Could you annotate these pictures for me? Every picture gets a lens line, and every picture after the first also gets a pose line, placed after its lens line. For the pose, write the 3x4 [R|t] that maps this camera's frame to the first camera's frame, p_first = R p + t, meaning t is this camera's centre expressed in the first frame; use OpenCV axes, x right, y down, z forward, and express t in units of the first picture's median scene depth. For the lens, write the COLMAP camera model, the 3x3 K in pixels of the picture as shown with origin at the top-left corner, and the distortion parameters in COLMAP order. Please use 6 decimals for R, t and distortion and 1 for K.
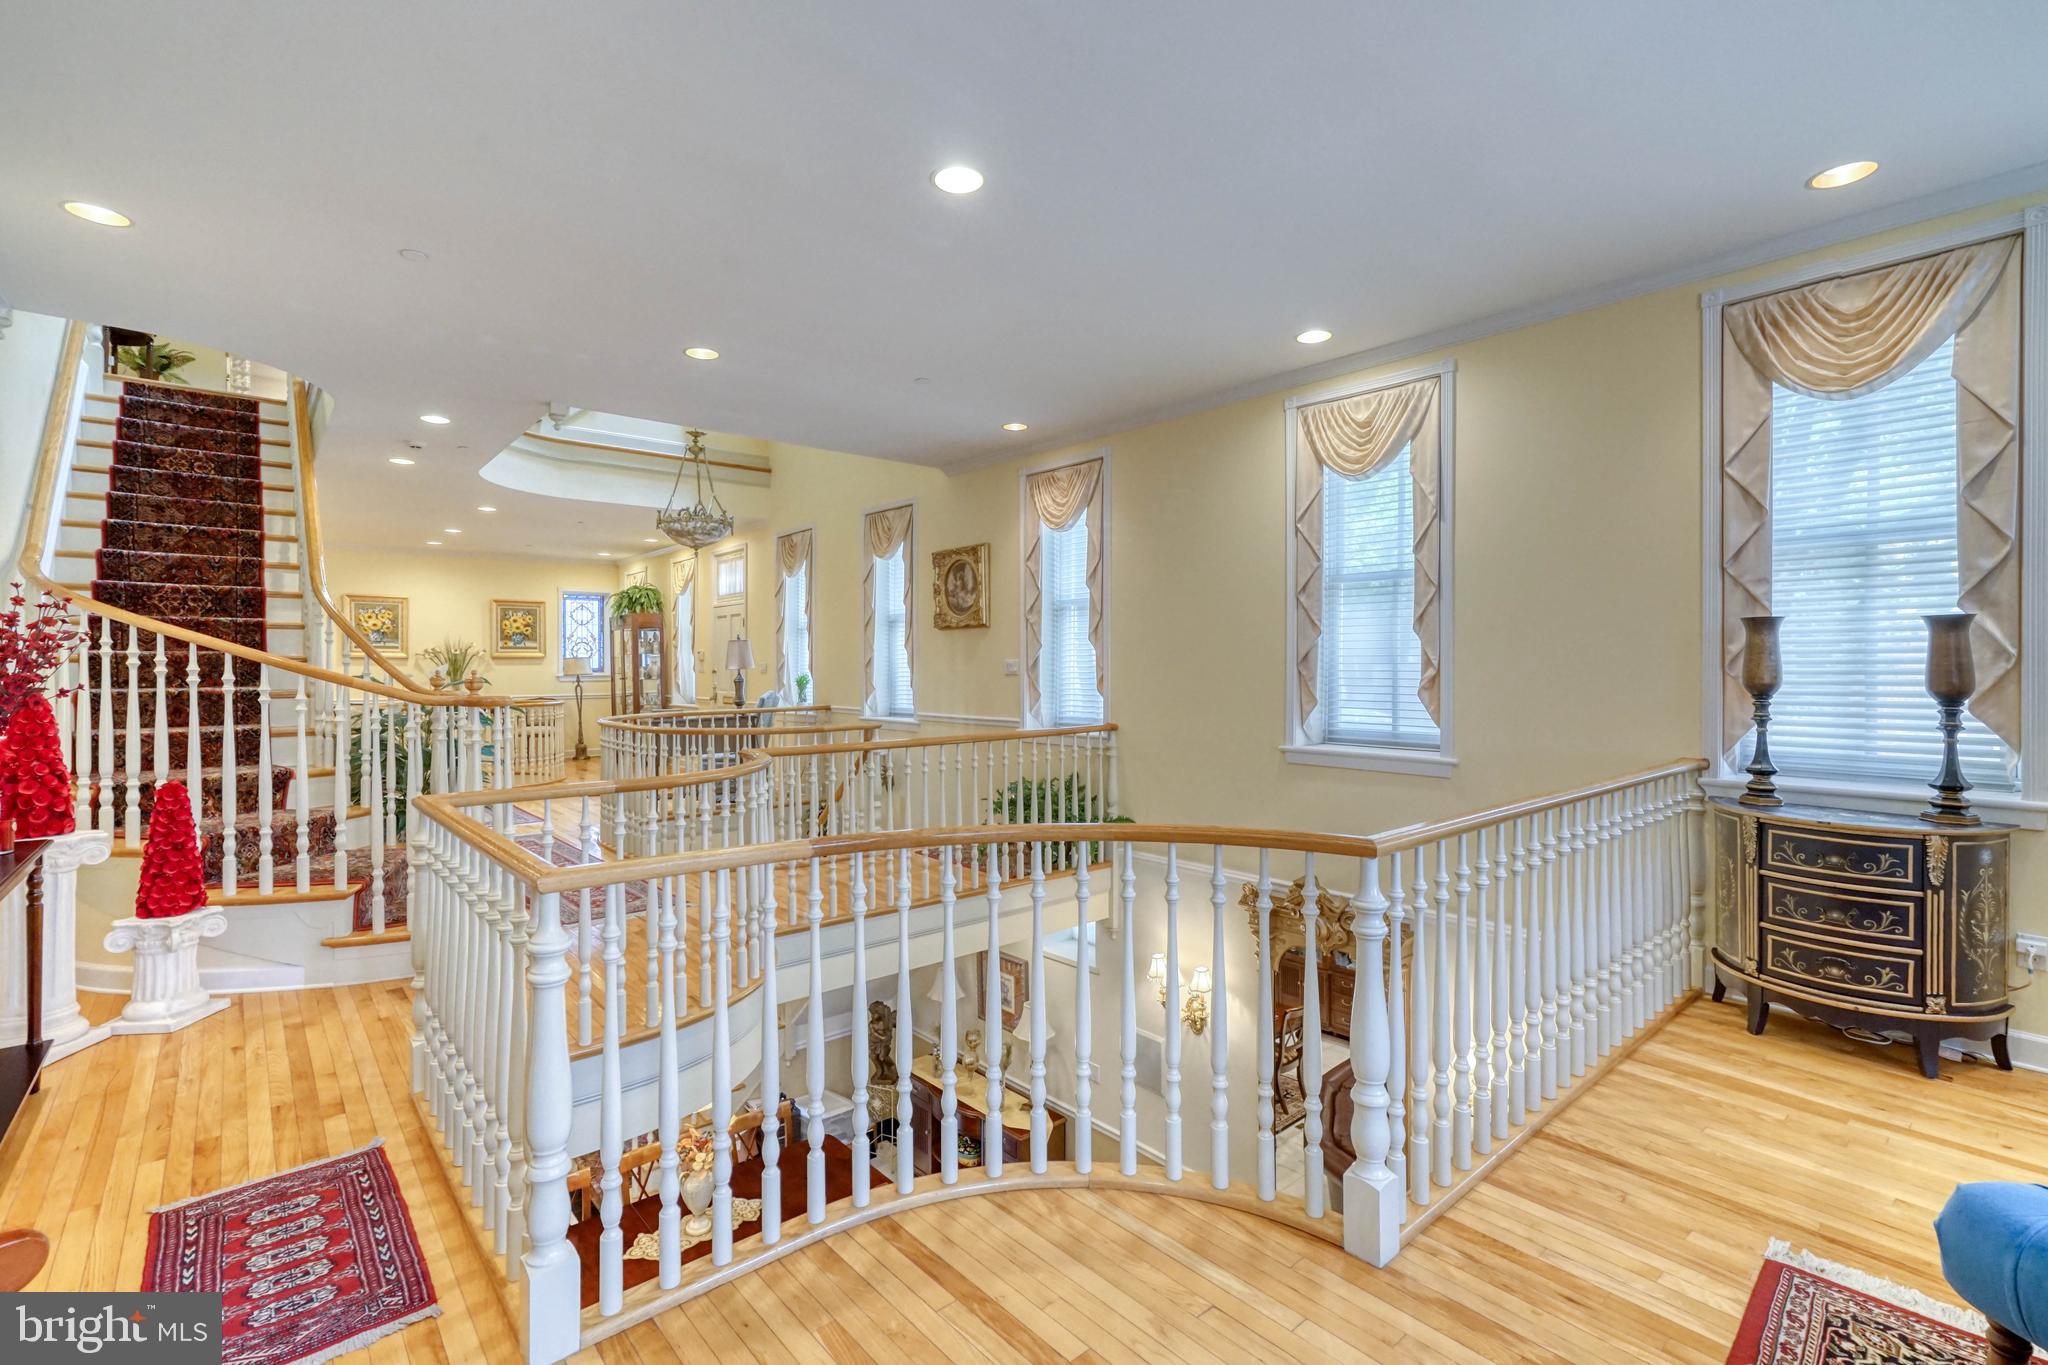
lens RADIAL K [[937.2, 0, 988.1], [0, 937.2, 678.4], [0, 0, 1]] dist [-0.006182, 0.009176]
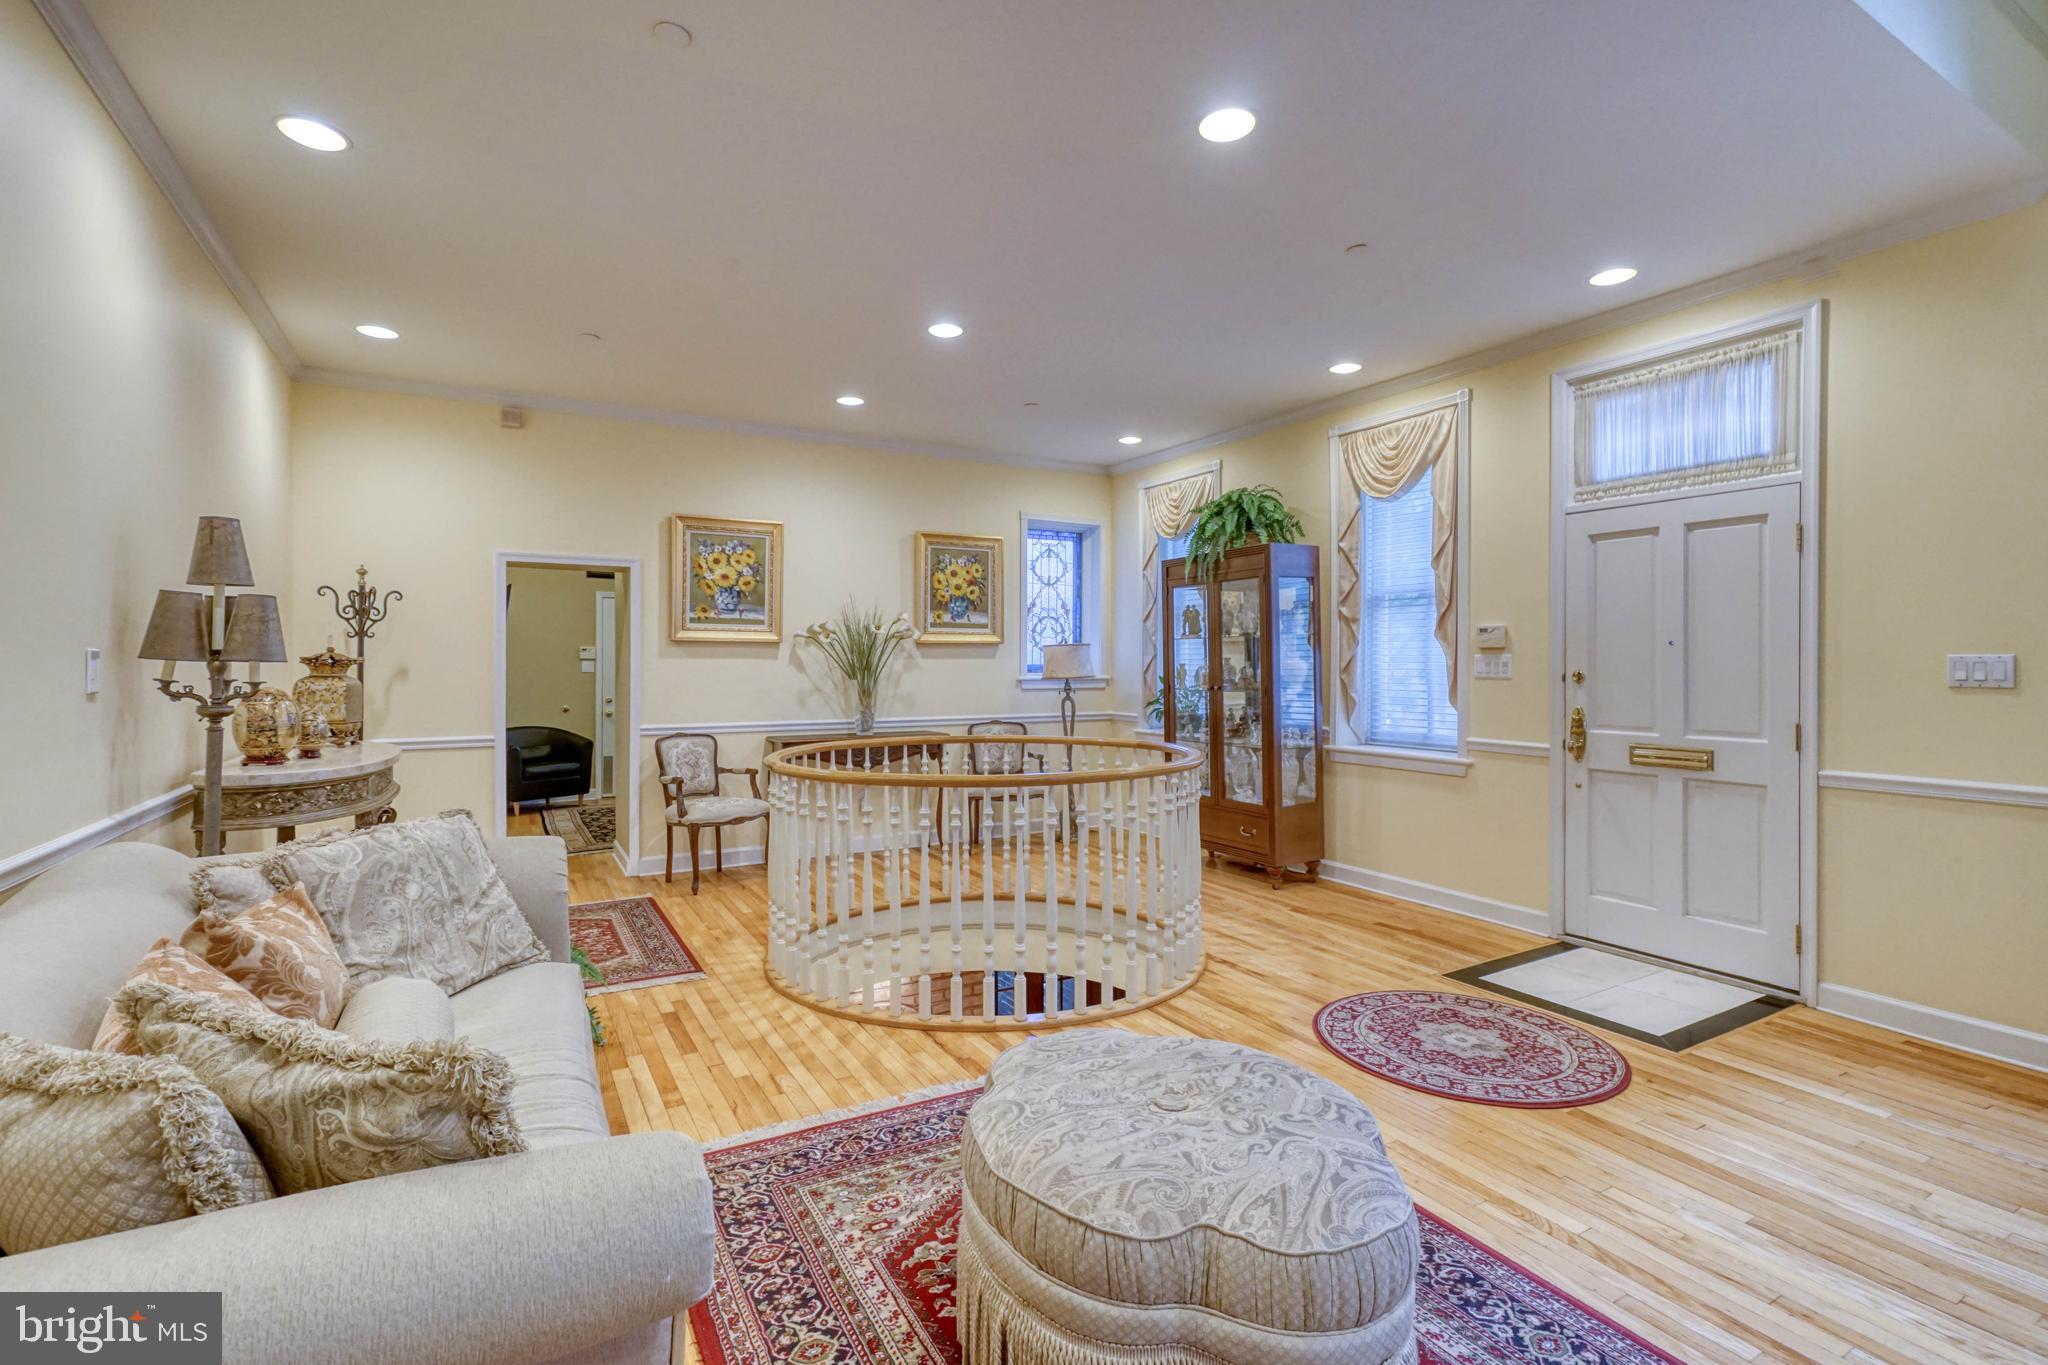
lens RADIAL K [[937.2, 0, 1024.0], [0, 937.2, 667.0], [0, 0, 1]] dist [-0.006182, 0.009176]
pose [[0.987076, 0.005709, -0.160154, -0.413978], [-0.006061, 0.999980, -0.001711, -0.008842], [0.160141, 0.002660, 0.987091, 0.525361]]
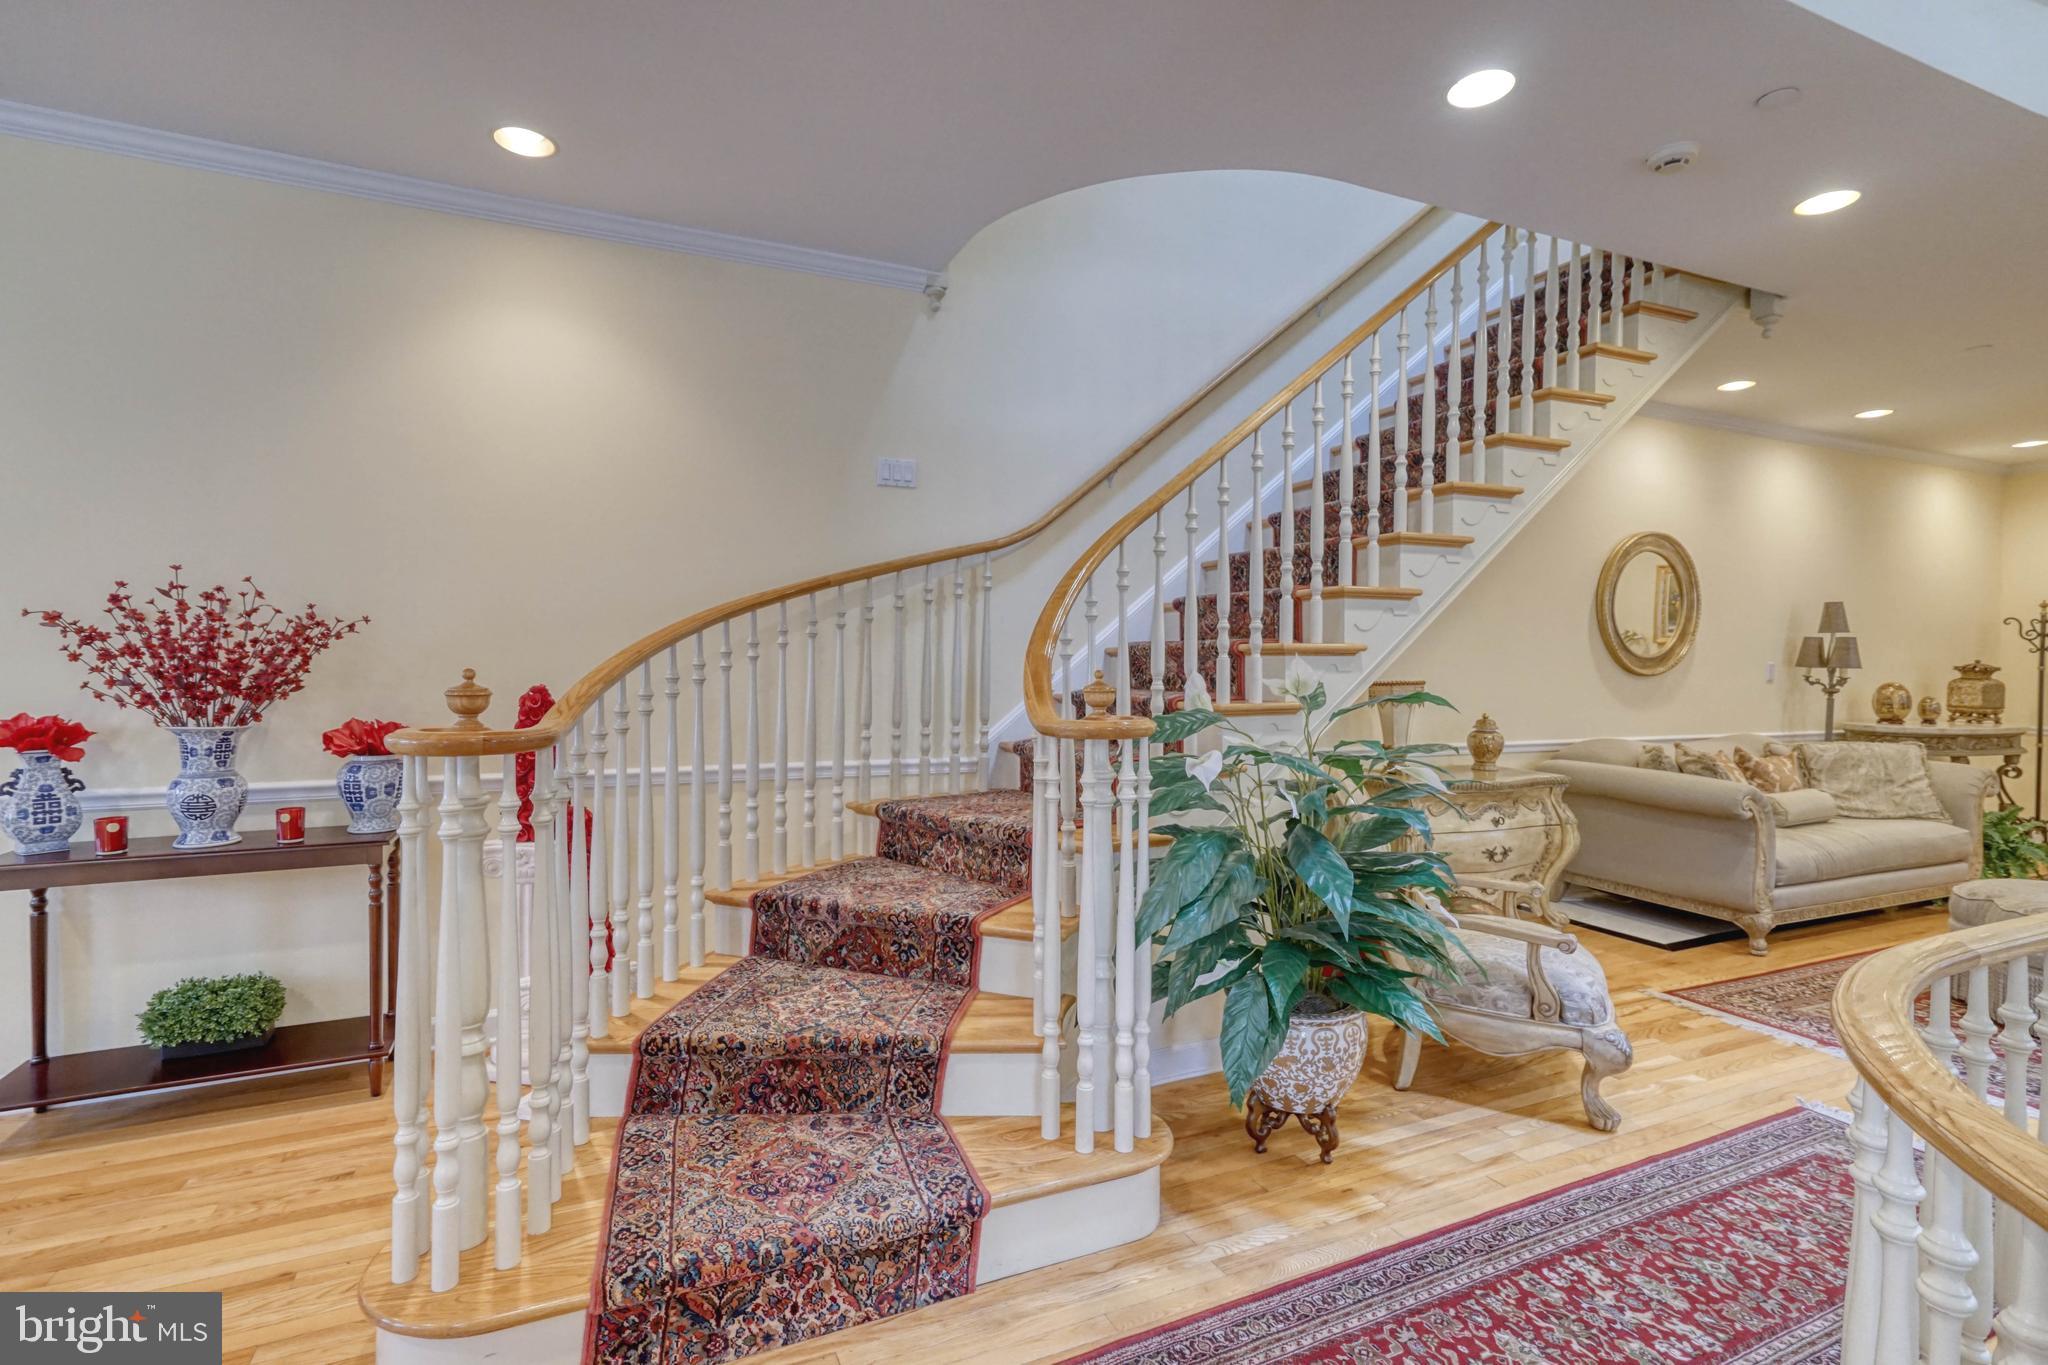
lens RADIAL K [[937.2, 0, 1018.2], [0, 937.2, 688.2], [0, 0, 1]] dist [-0.006182, 0.009176]
pose [[-0.268096, 0.012249, -0.963314, -0.063756], [-0.011482, 0.999808, 0.015908, -0.001847], [0.963324, 0.015326, -0.267903, 0.442386]]
